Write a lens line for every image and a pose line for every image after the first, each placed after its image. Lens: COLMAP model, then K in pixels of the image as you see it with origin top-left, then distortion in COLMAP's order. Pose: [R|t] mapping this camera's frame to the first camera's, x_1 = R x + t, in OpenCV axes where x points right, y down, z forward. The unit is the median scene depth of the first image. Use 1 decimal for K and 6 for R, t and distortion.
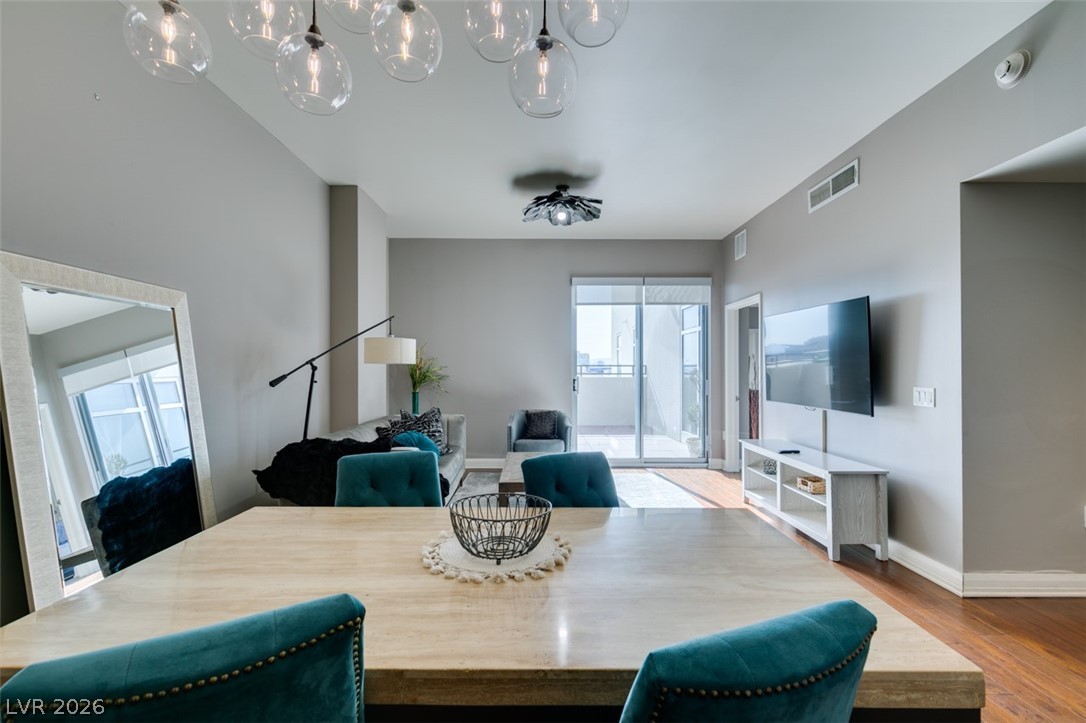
lens RADIAL K [[481.6, 0, 540.2], [0, 481.6, 367.1], [0, 0, 1]] dist [0.005747, -0.000132]
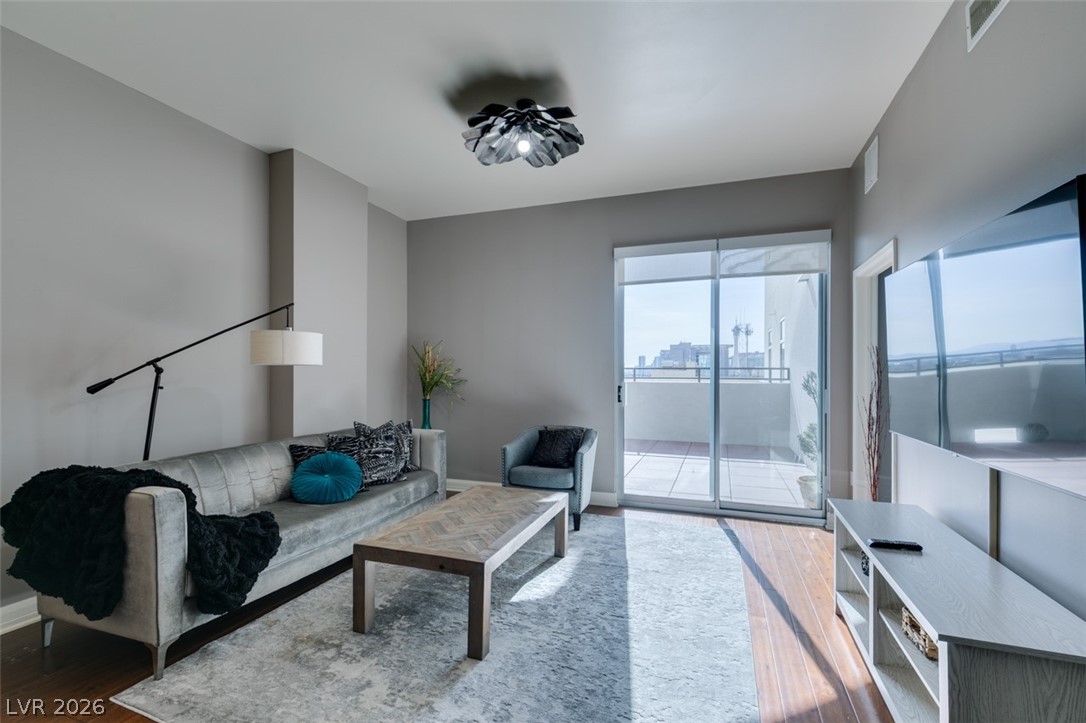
lens RADIAL K [[487.5, 0, 540.5], [0, 487.5, 372.1], [0, 0, 1]] dist [0.004663, -0.000341]
pose [[0.937661, 0.001708, -0.347547, 0.297780], [-0.000600, 0.999994, 0.003296, 0.001563], [0.347550, -0.002882, 0.937657, 0.355248]]
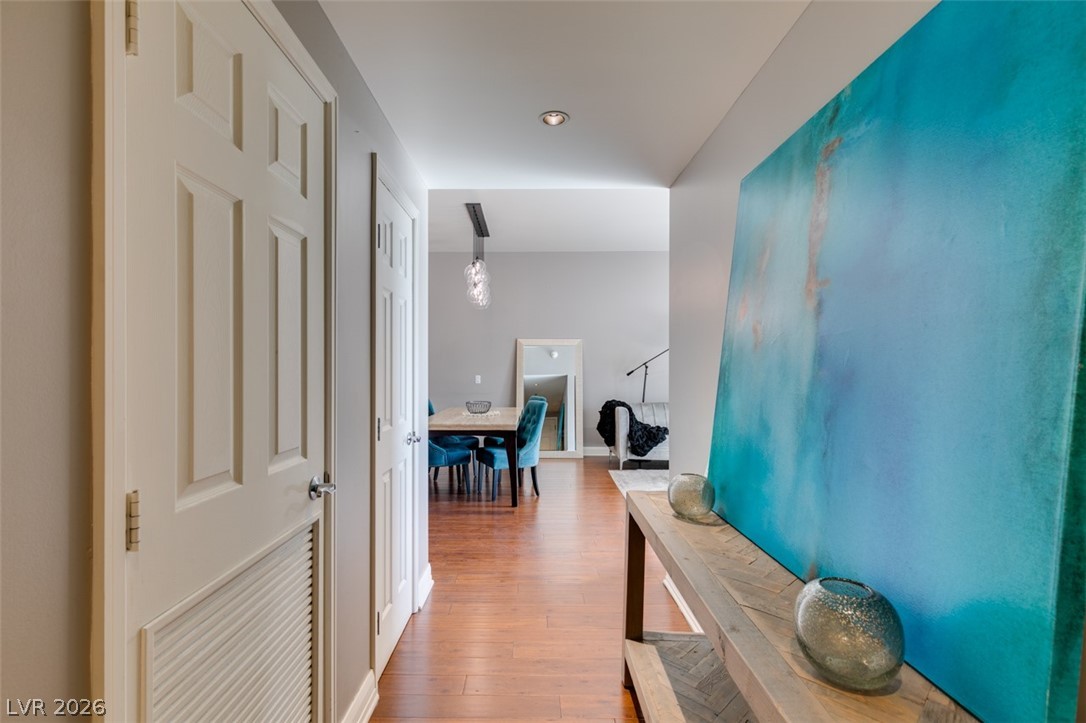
lens RADIAL K [[487.5, 0, 540.5], [0, 487.5, 372.1], [0, 0, 1]] dist [0.004663, -0.000341]
pose [[0.007849, 0.002231, -0.999967, 1.111025], [0.003020, 0.999993, 0.002254, 0.012516], [0.999965, -0.003037, 0.007842, 0.427545]]
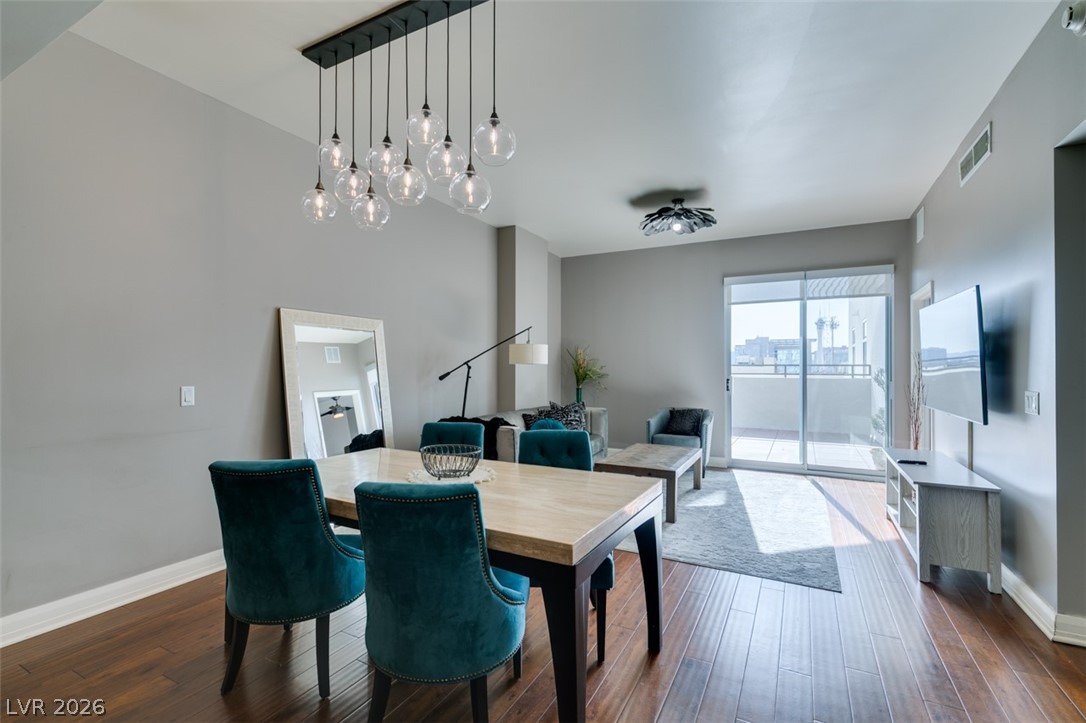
lens RADIAL K [[484.8, 0, 540.1], [0, 484.8, 364.5], [0, 0, 1]] dist [0.001832, -0.000045]
pose [[0.879431, -0.001043, -0.476026, 0.284774], [-0.000988, 0.999991, -0.004016, -0.000650], [0.476026, 0.004002, 0.879422, -0.098798]]
